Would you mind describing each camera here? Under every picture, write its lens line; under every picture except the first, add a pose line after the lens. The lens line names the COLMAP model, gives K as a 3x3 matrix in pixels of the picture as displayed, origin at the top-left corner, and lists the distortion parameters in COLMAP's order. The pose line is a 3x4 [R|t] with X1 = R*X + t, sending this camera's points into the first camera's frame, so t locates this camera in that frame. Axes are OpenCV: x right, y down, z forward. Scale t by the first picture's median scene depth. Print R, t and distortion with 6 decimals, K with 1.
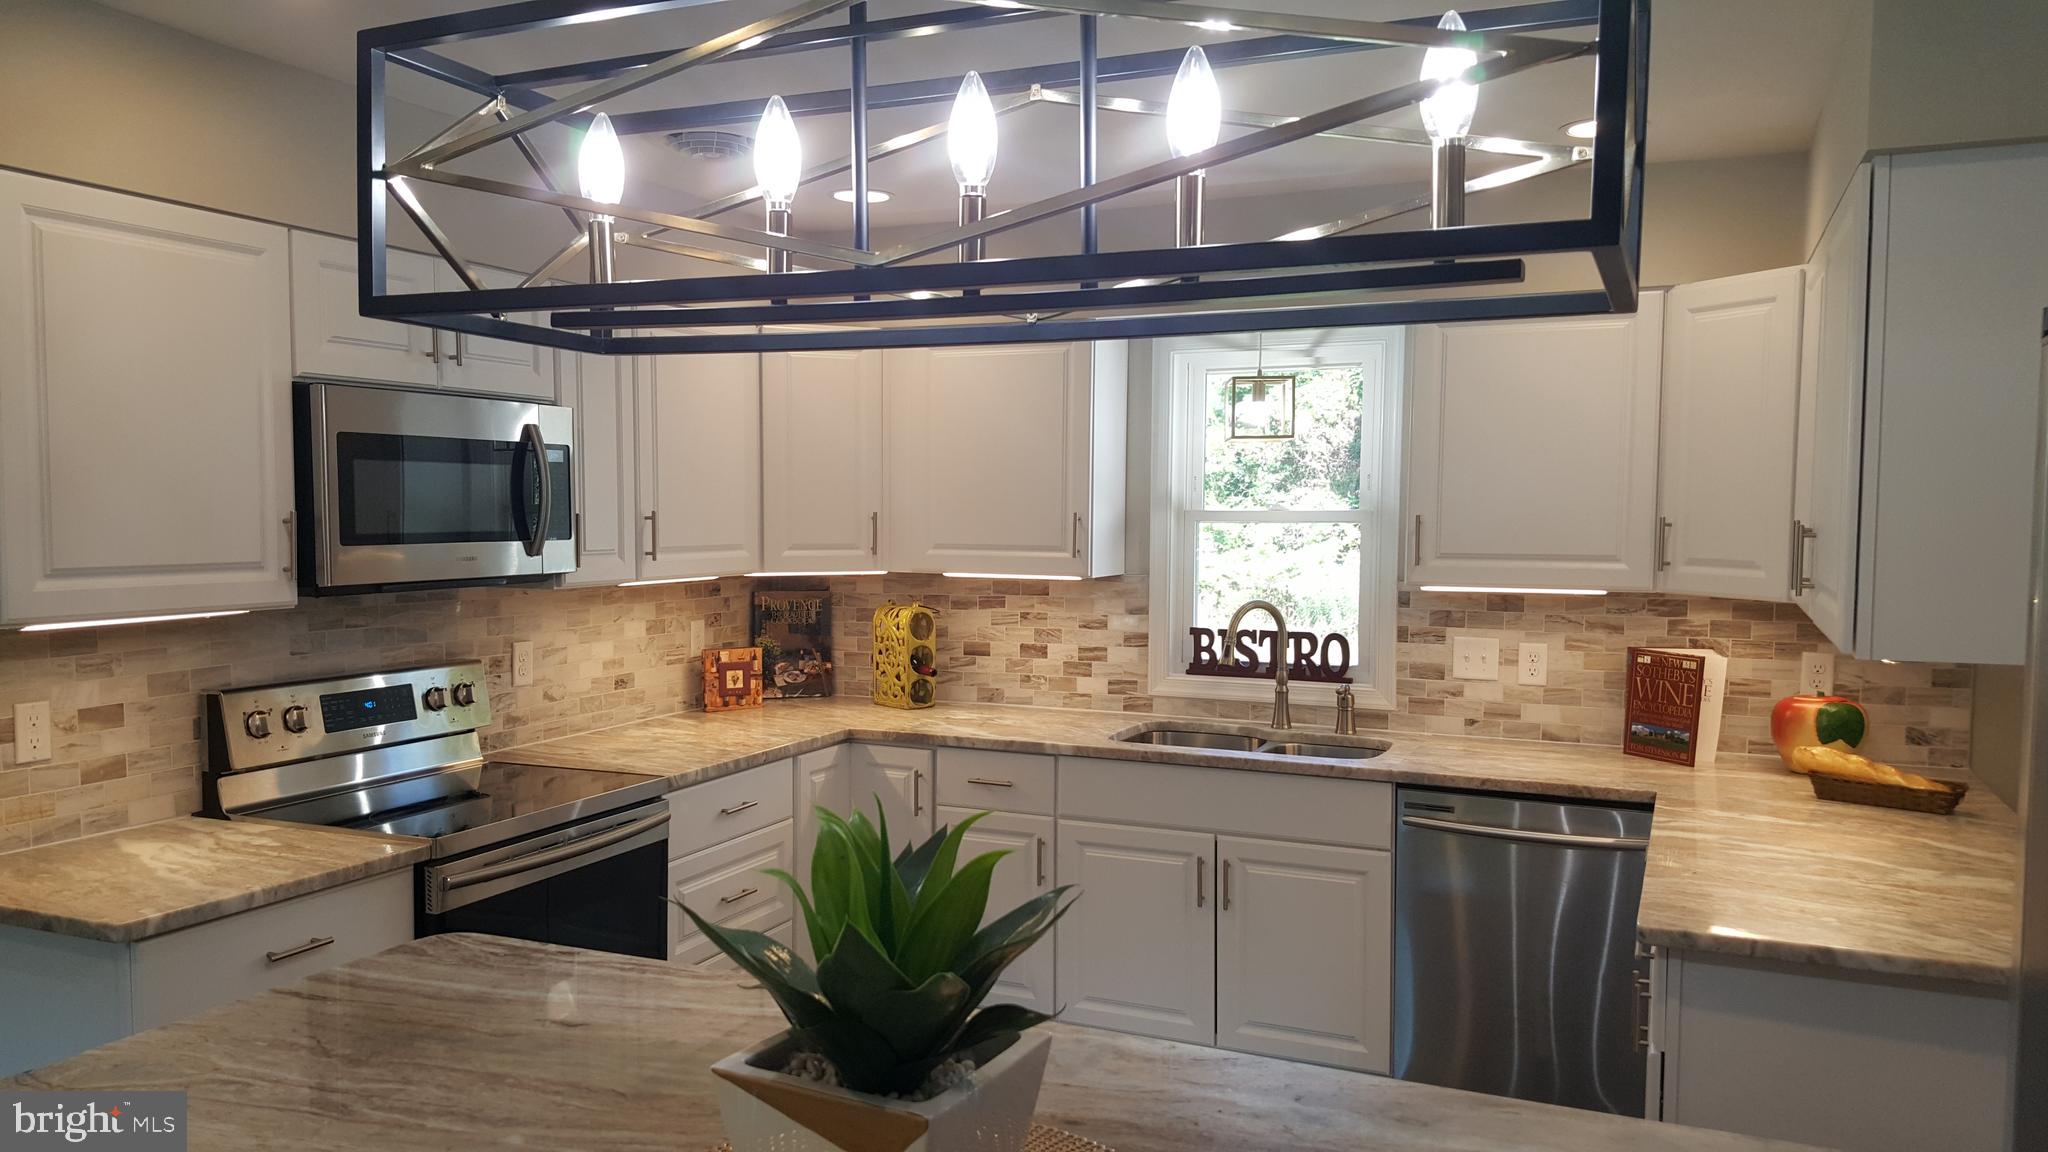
lens RADIAL K [[1506.4, 0, 1000.5], [0, 1506.4, 627.1], [0, 0, 1]] dist [0.097873, -0.149816]
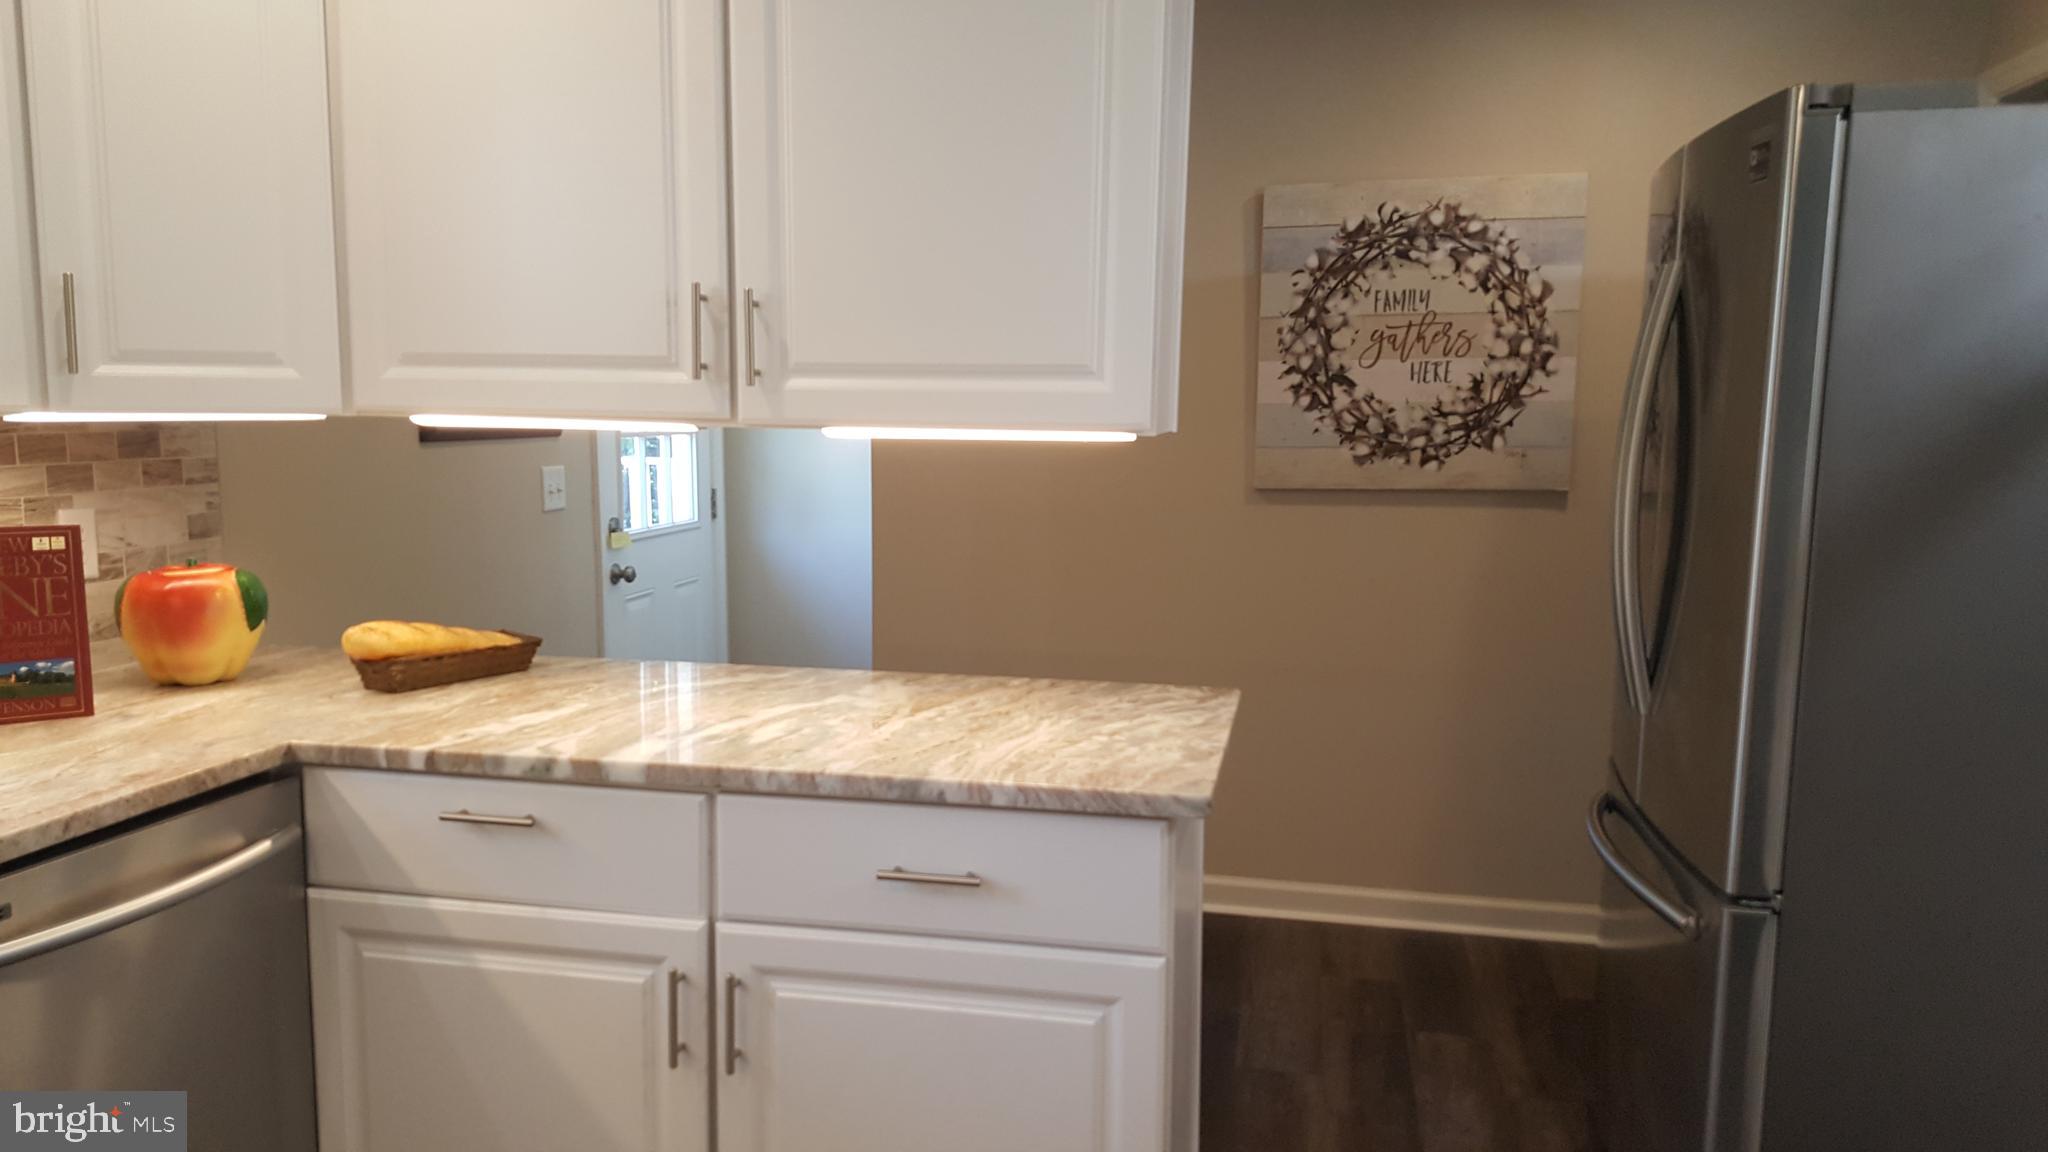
lens RADIAL K [[1506.4, 0, 953.2], [0, 1506.4, 622.3], [0, 0, 1]] dist [0.097873, -0.149816]
pose [[-0.203174, -0.147489, 0.967971, -0.168638], [0.074838, 0.983359, 0.165542, -0.015078], [-0.976279, 0.106075, -0.188755, 0.758806]]
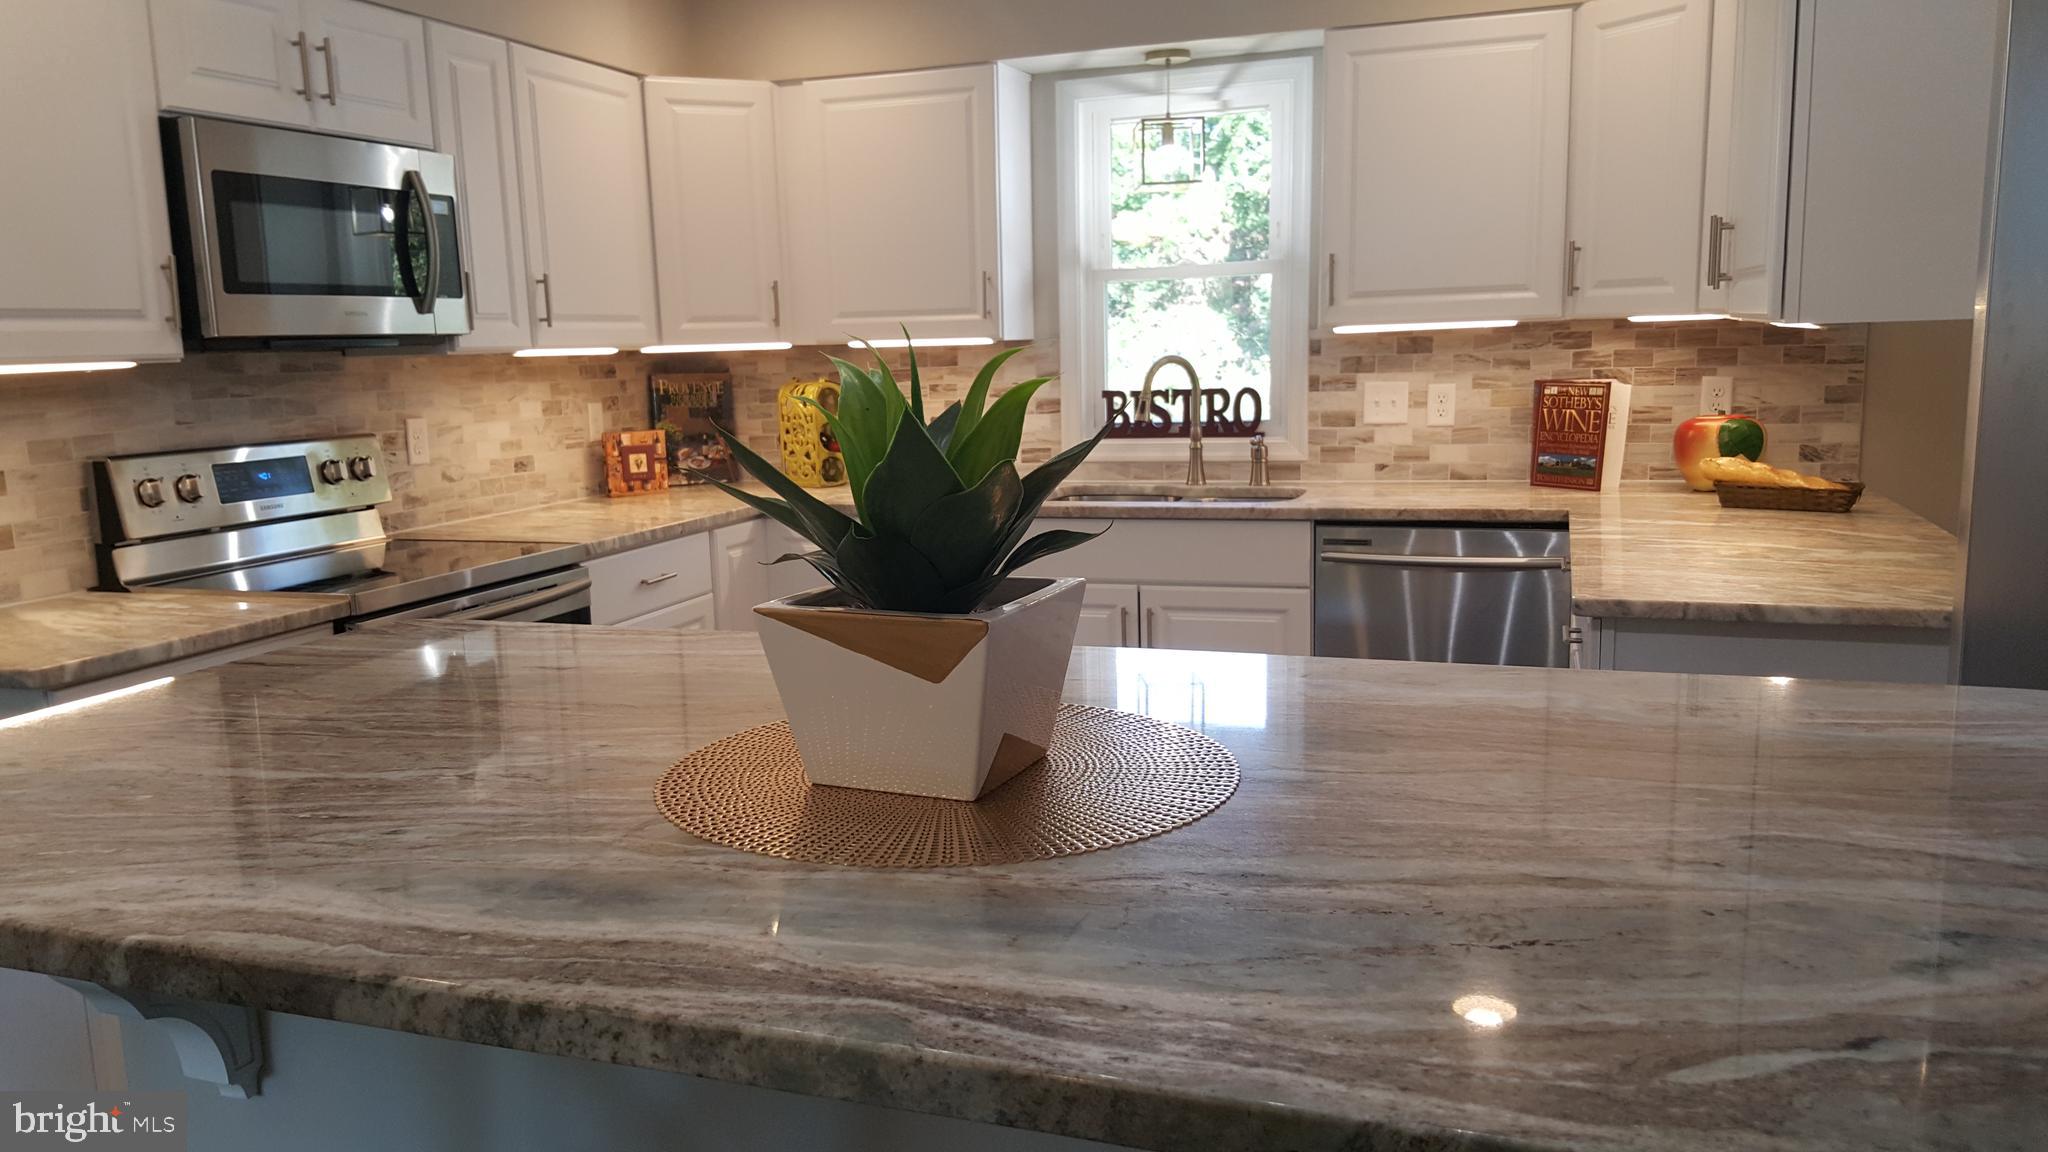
lens RADIAL K [[1506.4, 0, 988.3], [0, 1506.4, 621.6], [0, 0, 1]] dist [0.097873, -0.149816]
pose [[0.996449, -0.046839, 0.069966, -0.029588], [0.039712, 0.994195, 0.099991, 0.057665], [-0.074243, -0.096858, 0.992525, 0.006045]]
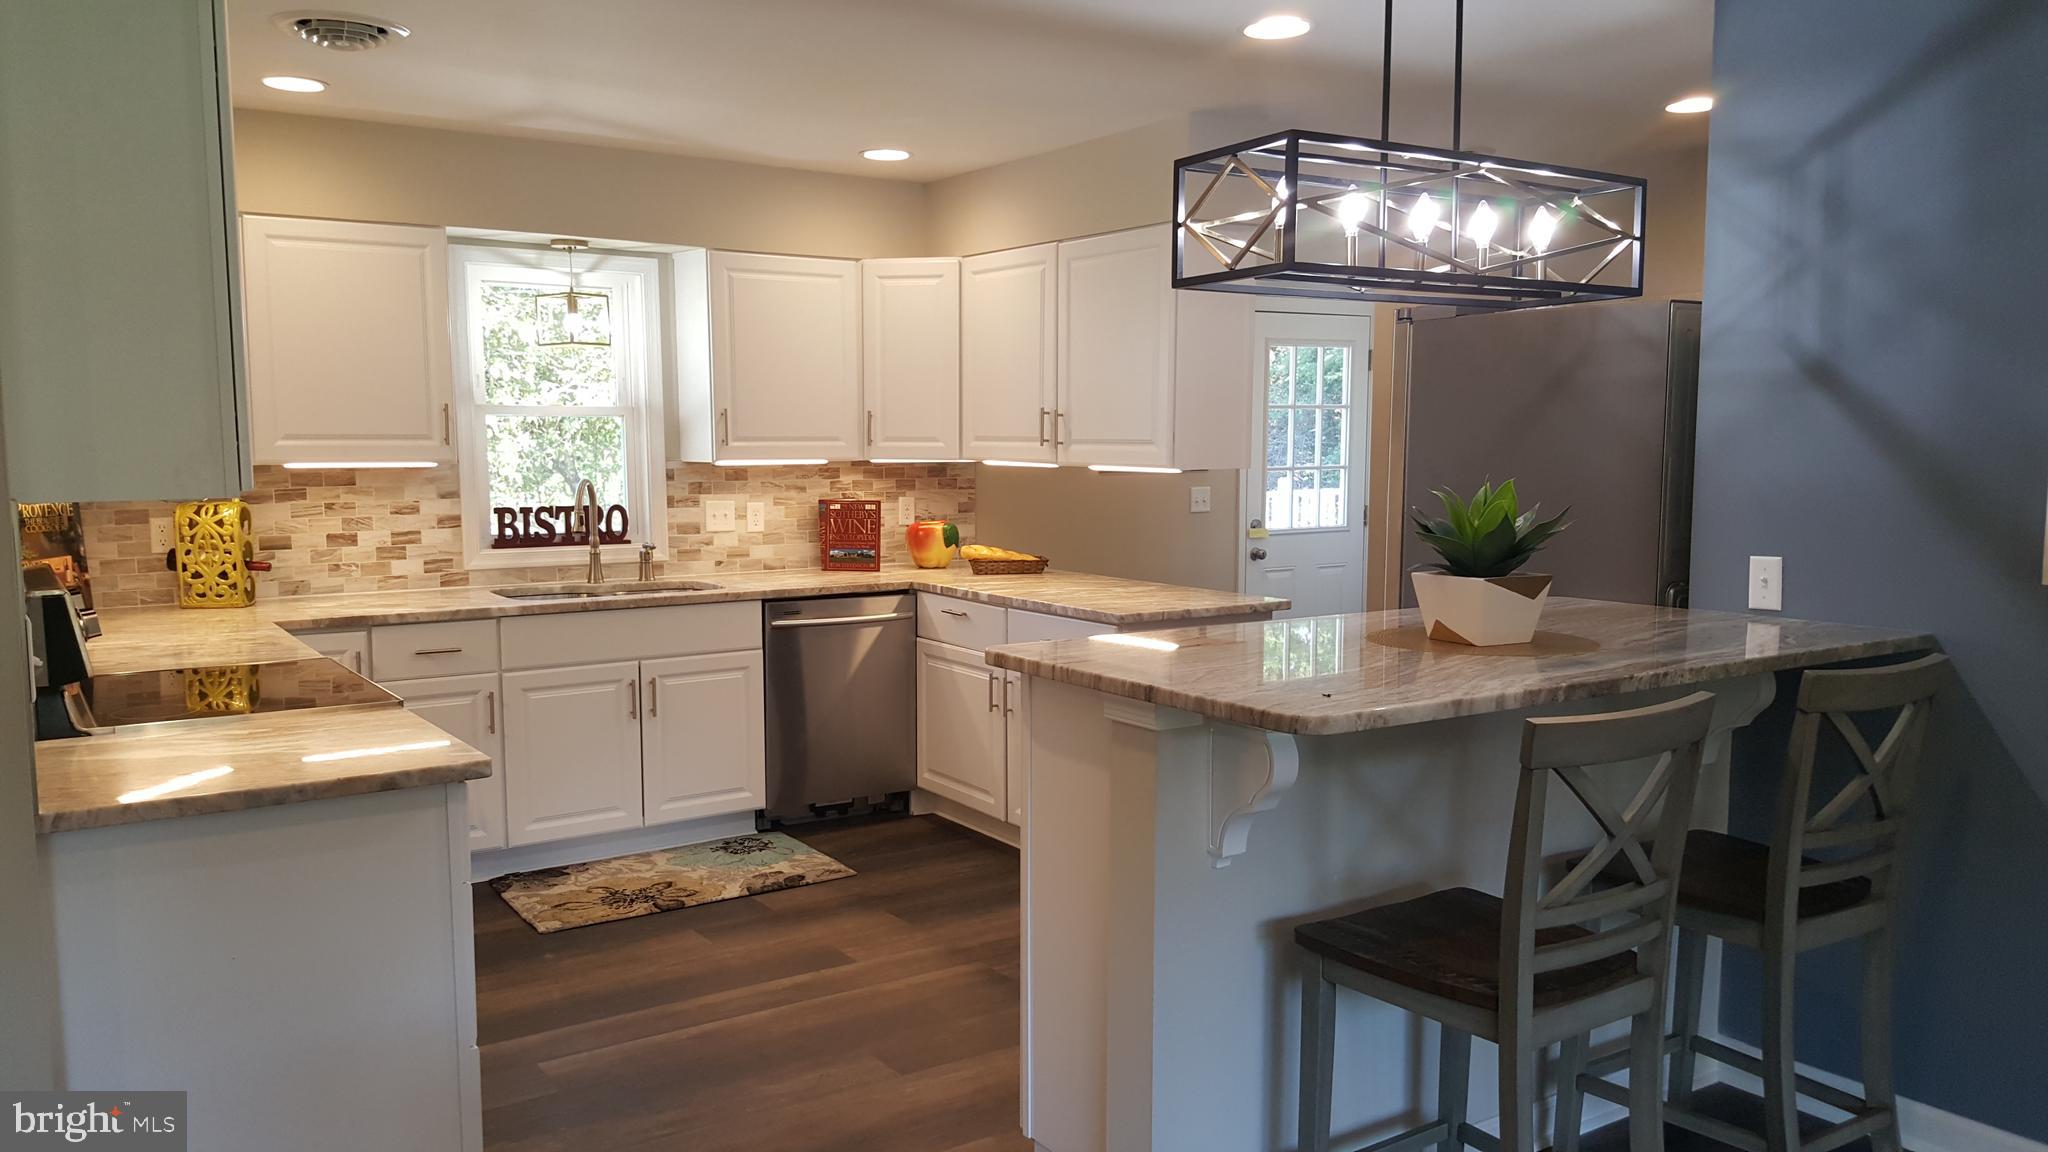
lens RADIAL K [[1506.4, 0, 962.0], [0, 1506.4, 622.1], [0, 0, 1]] dist [0.097873, -0.149816]
pose [[0.536630, -0.109288, 0.836711, -0.775190], [0.074182, 0.993848, 0.082236, 0.021294], [-0.840551, 0.017939, 0.541436, 0.088477]]
